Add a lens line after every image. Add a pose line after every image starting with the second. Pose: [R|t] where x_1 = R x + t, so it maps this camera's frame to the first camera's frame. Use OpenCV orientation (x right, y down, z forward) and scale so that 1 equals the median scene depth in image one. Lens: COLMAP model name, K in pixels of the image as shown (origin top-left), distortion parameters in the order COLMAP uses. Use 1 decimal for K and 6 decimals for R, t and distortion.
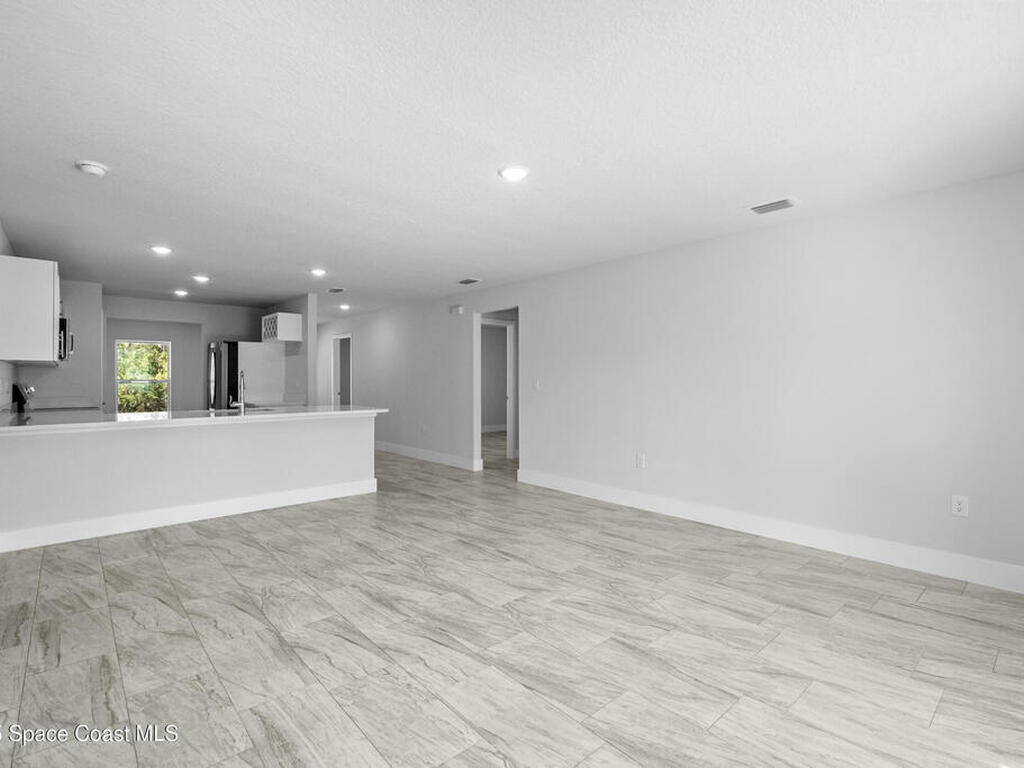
lens RADIAL K [[500.3, 0, 506.9], [0, 500.3, 376.6], [0, 0, 1]] dist [-0.004632, -0.000737]
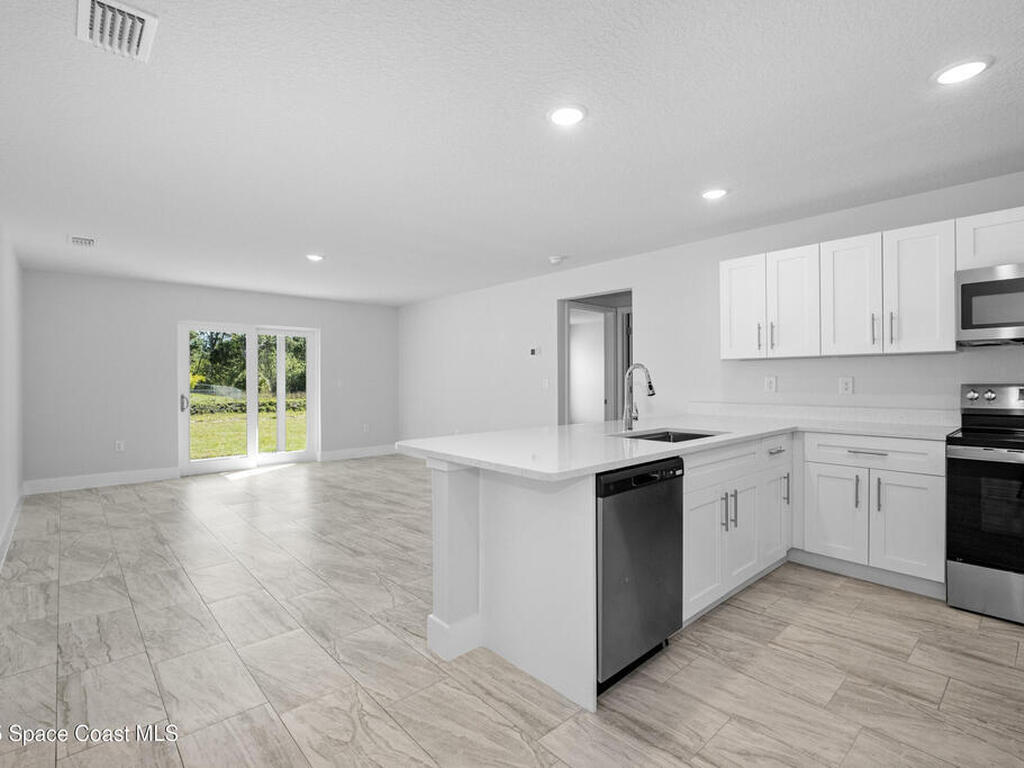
lens RADIAL K [[500.3, 0, 506.9], [0, 500.3, 376.6], [0, 0, 1]] dist [-0.004632, -0.000737]
pose [[-0.999918, 0.006182, -0.011214, -0.544647], [0.006300, 0.999925, -0.010474, 0.014967], [0.011148, -0.010544, -0.999882, 2.397391]]
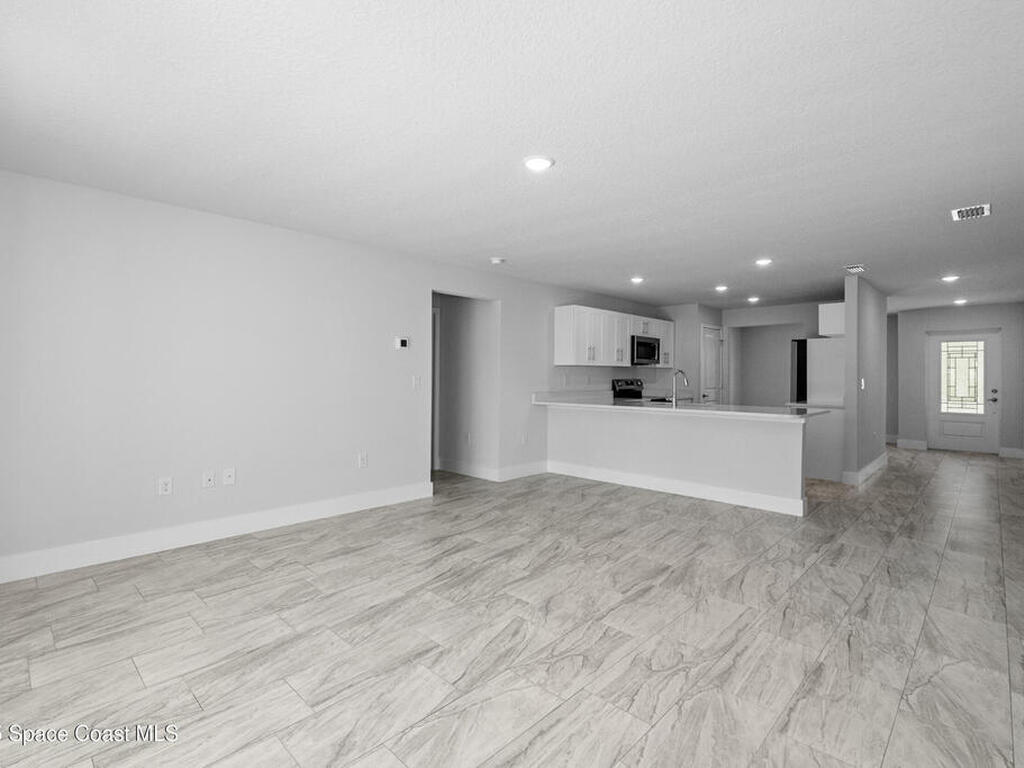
lens RADIAL K [[500.3, 0, 506.9], [0, 500.3, 376.6], [0, 0, 1]] dist [-0.004632, -0.000737]
pose [[0.082242, 0.004632, -0.996602, 0.858796], [-0.003221, 0.999985, 0.004382, 0.000053], [0.996607, 0.002849, 0.082256, 0.764928]]
